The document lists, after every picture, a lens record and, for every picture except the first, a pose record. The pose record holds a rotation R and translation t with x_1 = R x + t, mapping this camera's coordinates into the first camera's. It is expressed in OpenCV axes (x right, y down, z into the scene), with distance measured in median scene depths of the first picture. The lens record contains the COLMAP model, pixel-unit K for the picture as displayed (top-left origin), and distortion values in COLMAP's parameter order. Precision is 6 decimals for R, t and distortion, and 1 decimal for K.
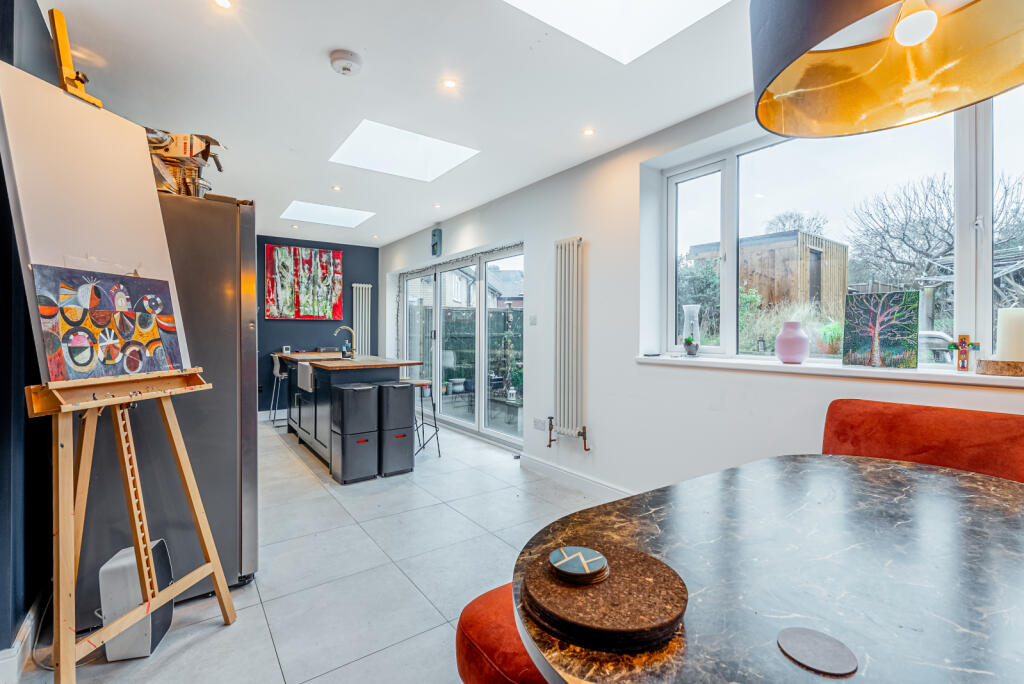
lens RADIAL K [[463.0, 0, 512.5], [0, 463.0, 336.2], [0, 0, 1]] dist [0.000748, -0.000712]
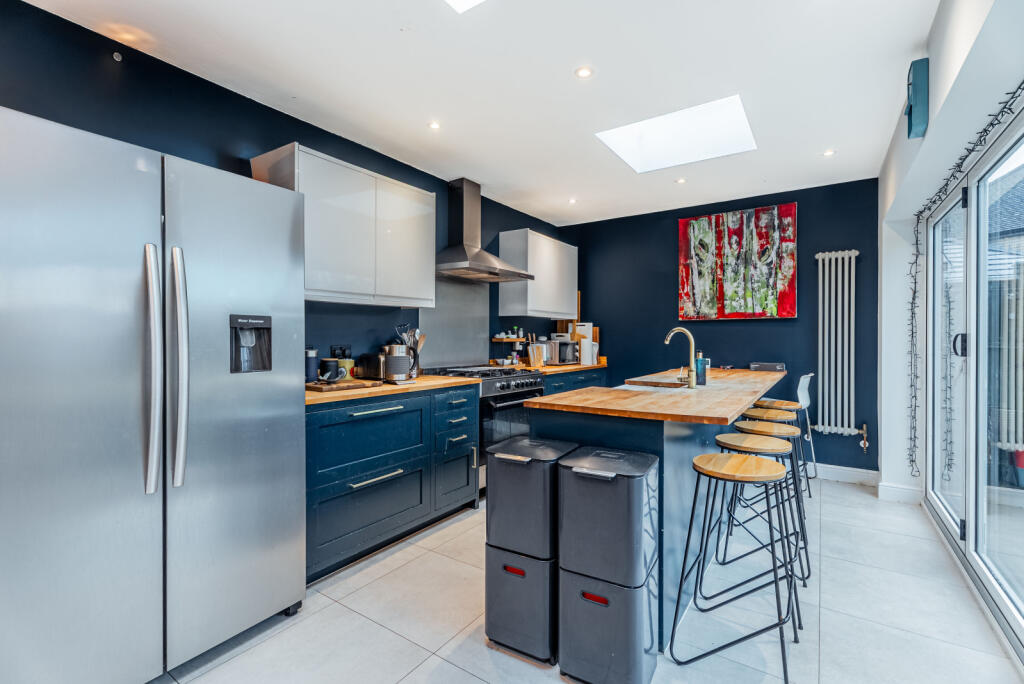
lens RADIAL K [[463.0, 0, 512.7], [0, 463.0, 339.5], [0, 0, 1]] dist [0.000748, -0.000712]
pose [[0.350607, -0.000047, -0.936523, 0.064403], [-0.008062, 0.999963, -0.003068, -0.002729], [0.936488, 0.008626, 0.350594, 0.471225]]
